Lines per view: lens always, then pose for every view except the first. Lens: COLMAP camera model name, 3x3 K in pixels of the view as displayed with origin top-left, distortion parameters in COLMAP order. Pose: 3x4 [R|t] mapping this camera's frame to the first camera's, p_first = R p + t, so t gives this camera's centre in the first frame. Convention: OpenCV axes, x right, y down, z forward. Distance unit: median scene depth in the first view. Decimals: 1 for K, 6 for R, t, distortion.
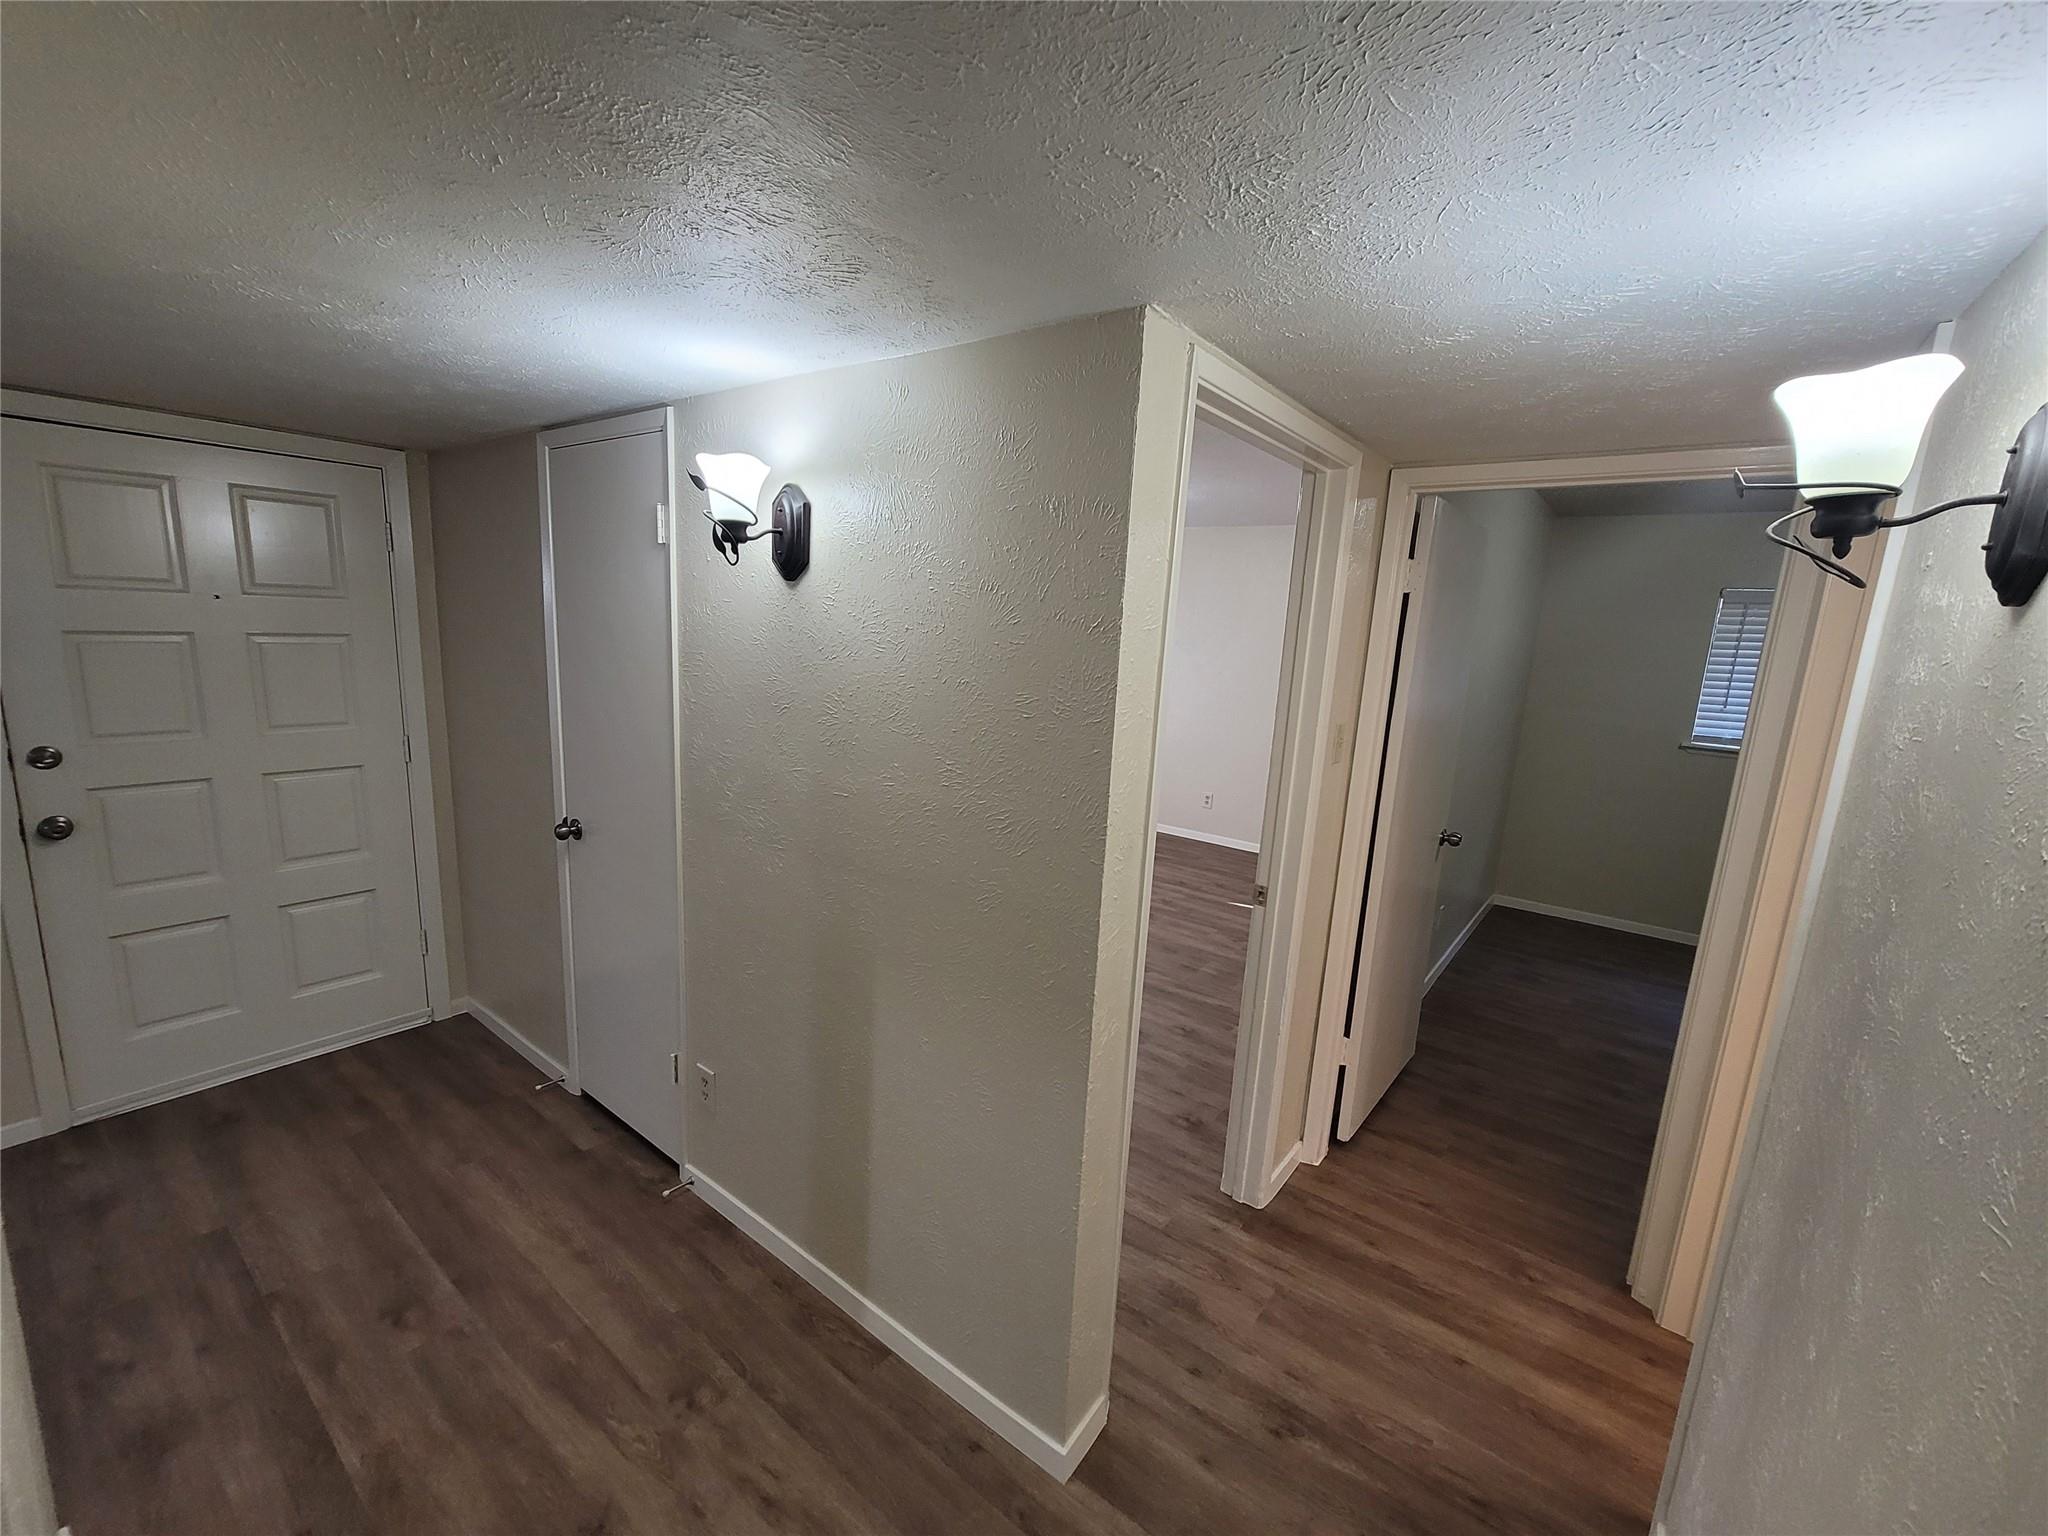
lens RADIAL K [[840.7, 0, 1028.7], [0, 840.7, 771.4], [0, 0, 1]] dist [0.000398, 0.000096]
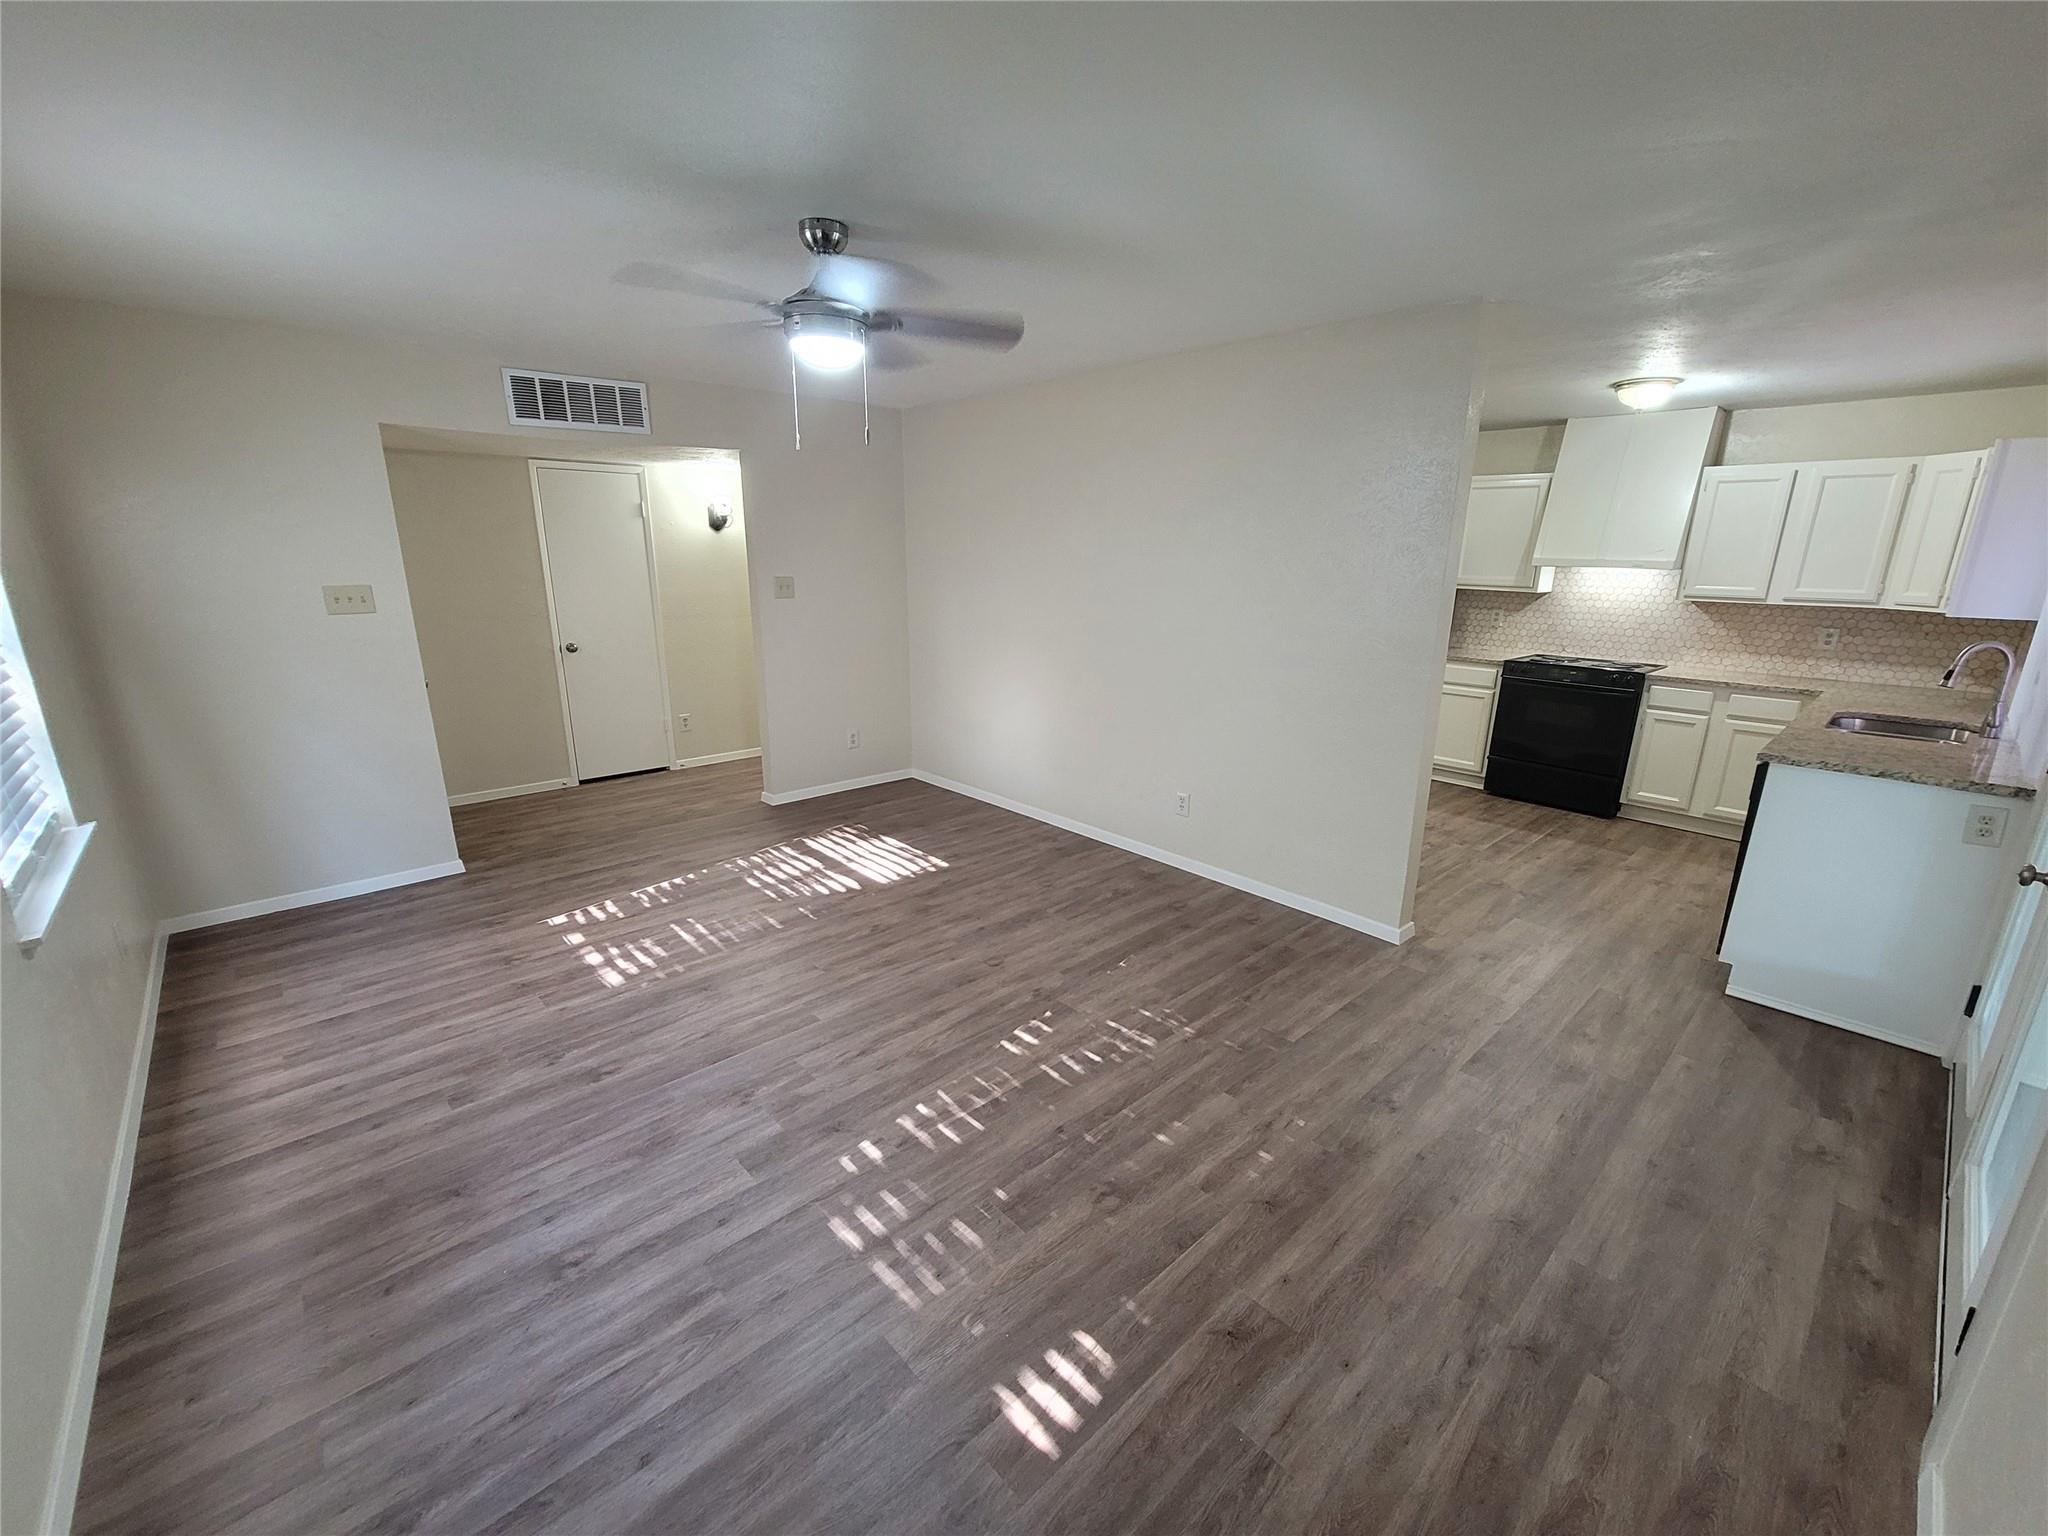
lens RADIAL K [[840.7, 0, 1028.7], [0, 840.7, 771.4], [0, 0, 1]] dist [0.000398, 0.000096]
pose [[0.176628, -0.306246, 0.935423, -2.410519], [0.172186, 0.945324, 0.276975, -0.027033], [-0.969100, 0.112145, 0.219702, -0.553535]]
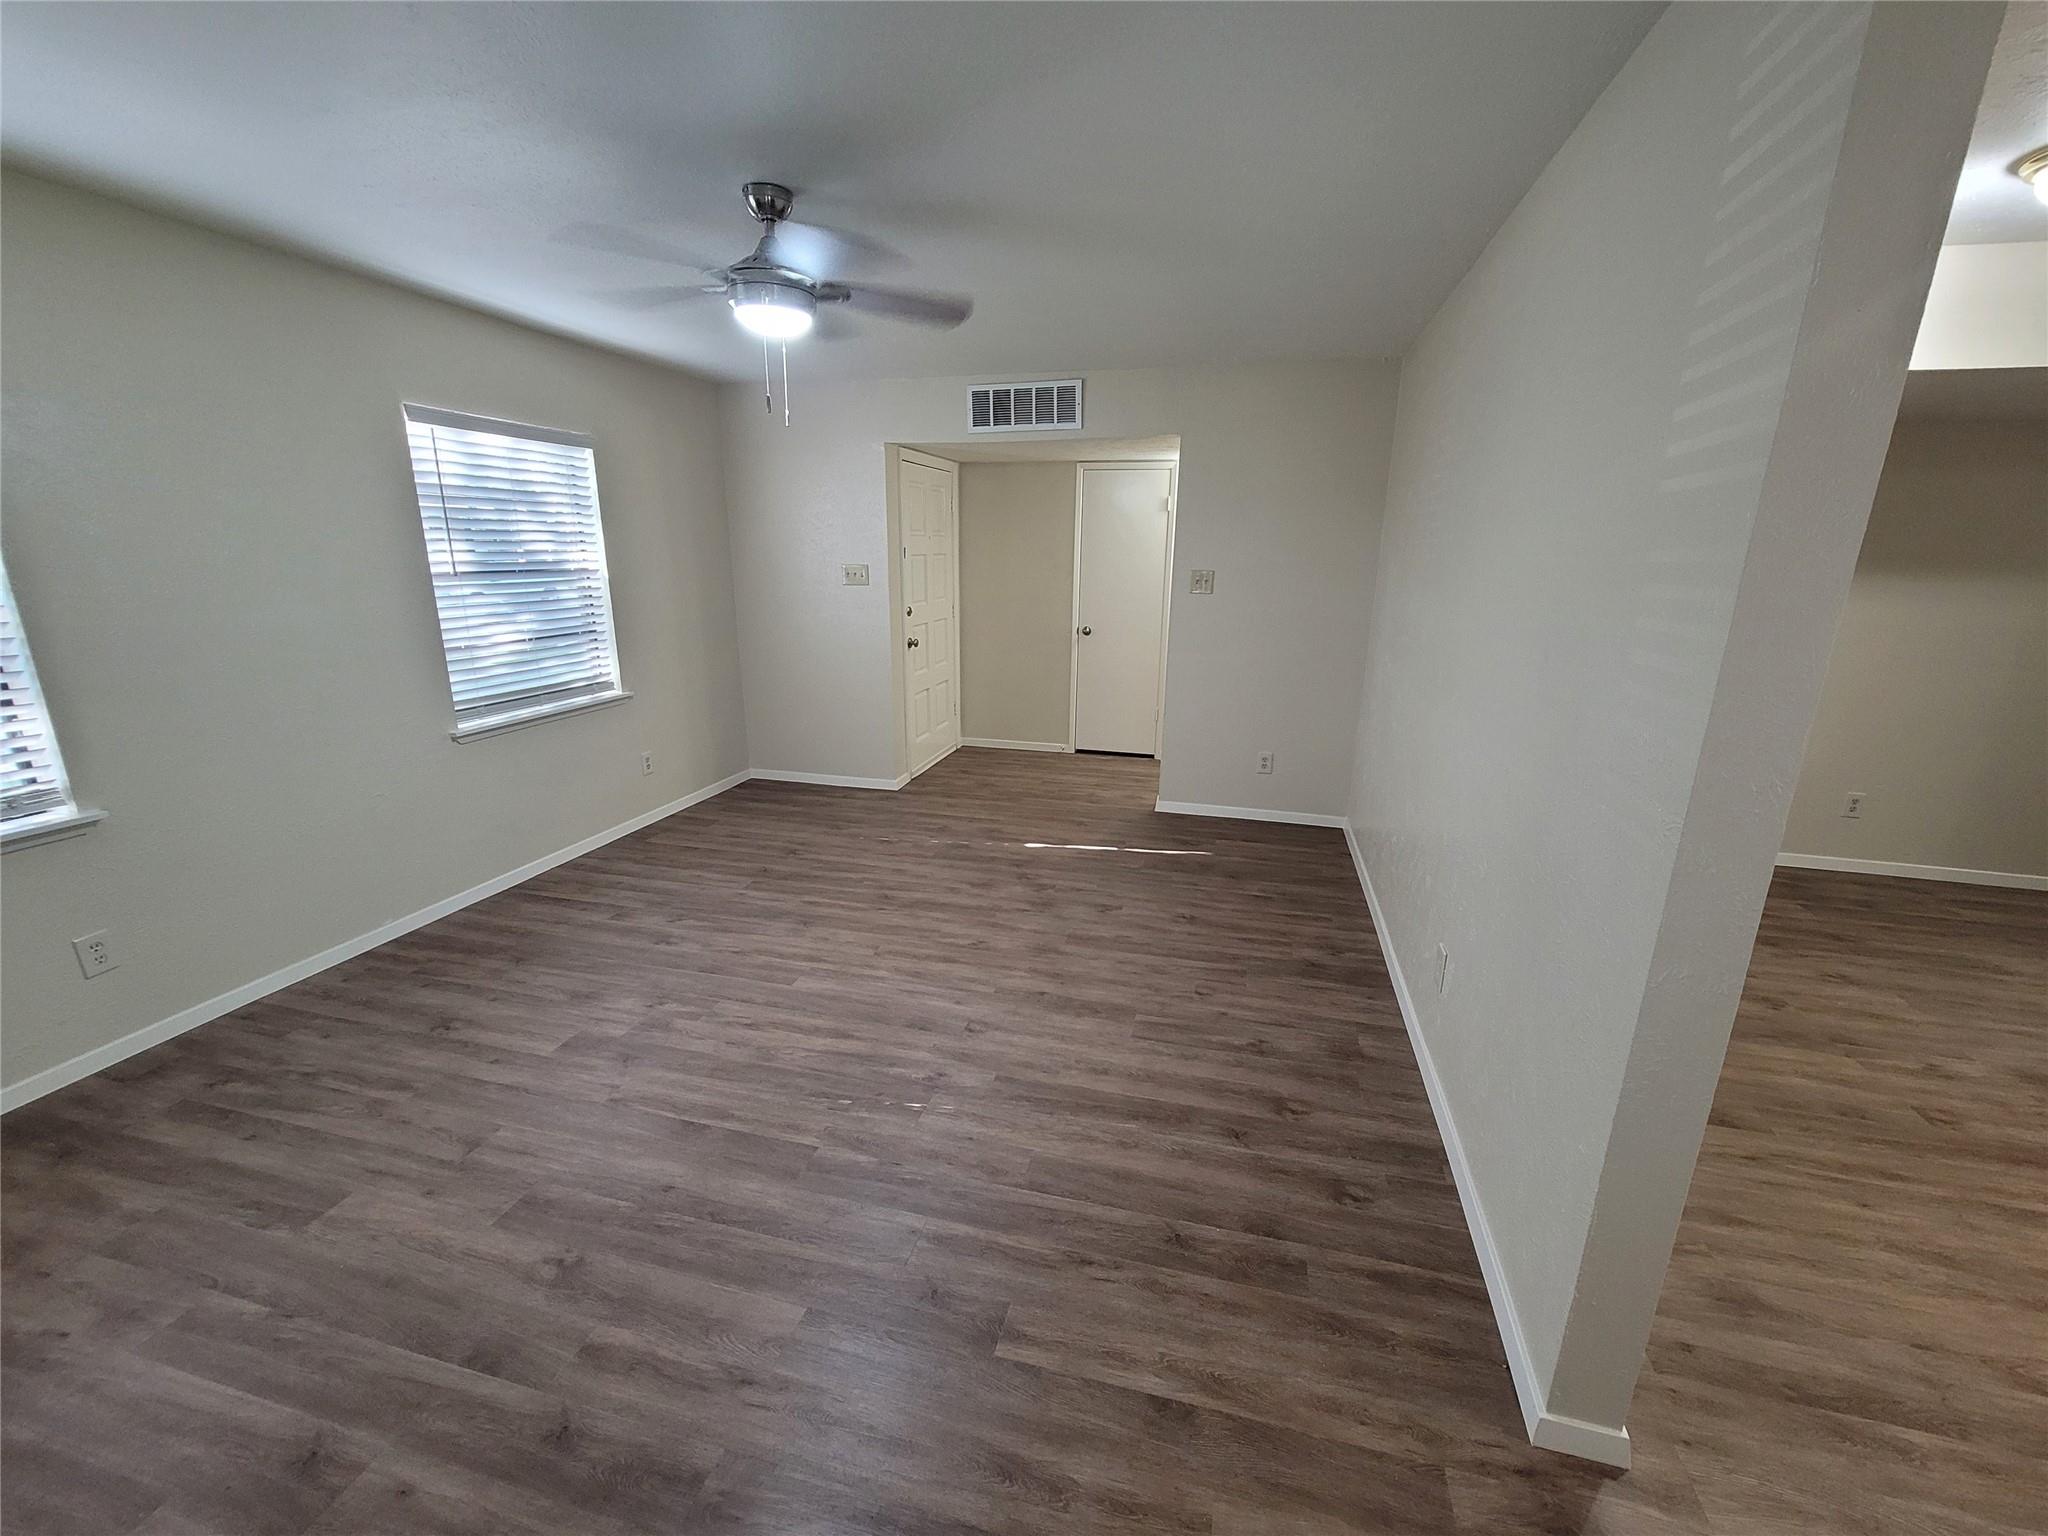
lens RADIAL K [[830.6, 0, 1033.5], [0, 830.6, 787.6], [0, 0, 1]] dist [-0.000720, 0.000358]
pose [[0.921131, -0.152726, 0.358039, -1.577599], [0.107643, 0.983887, 0.142754, 0.150939], [-0.374073, -0.092955, 0.922729, -1.158435]]
